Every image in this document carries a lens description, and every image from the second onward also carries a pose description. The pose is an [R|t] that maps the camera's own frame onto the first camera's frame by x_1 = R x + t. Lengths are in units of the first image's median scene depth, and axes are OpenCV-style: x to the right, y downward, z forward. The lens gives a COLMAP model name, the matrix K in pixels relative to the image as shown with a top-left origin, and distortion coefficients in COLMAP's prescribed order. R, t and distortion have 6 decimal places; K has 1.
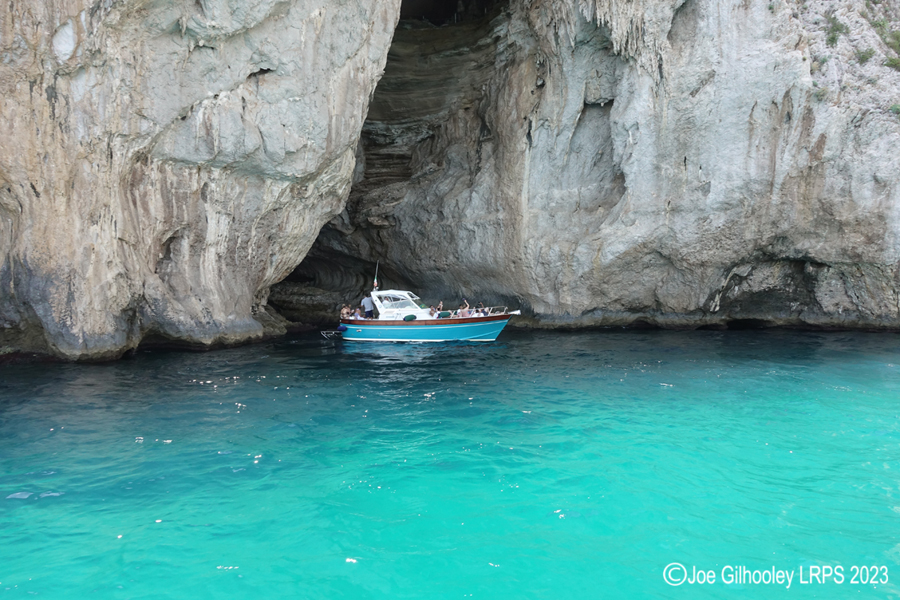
lens RADIAL K [[636.2, 0, 450.0], [0, 636.2, 300.0], [0, 0, 1]] dist [0.024885, -0.008303]
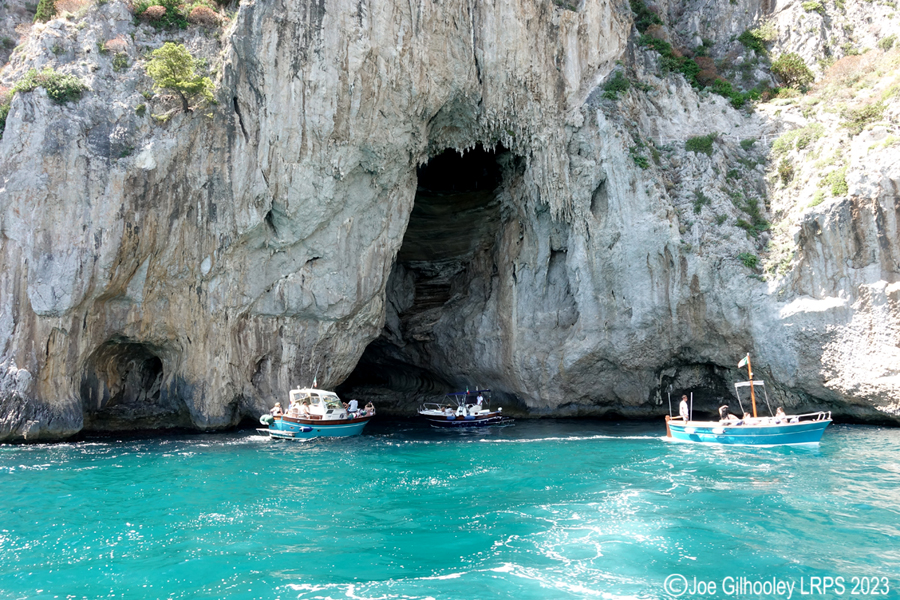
lens RADIAL K [[725.0, 0, 450.0], [0, 725.0, 300.0], [0, 0, 1]] dist [0.033220, -0.001182]
pose [[0.973186, -0.038244, -0.226817, 0.393617], [0.006535, 0.990280, -0.138933, 0.011444], [0.229925, 0.133725, 0.963977, -0.602358]]
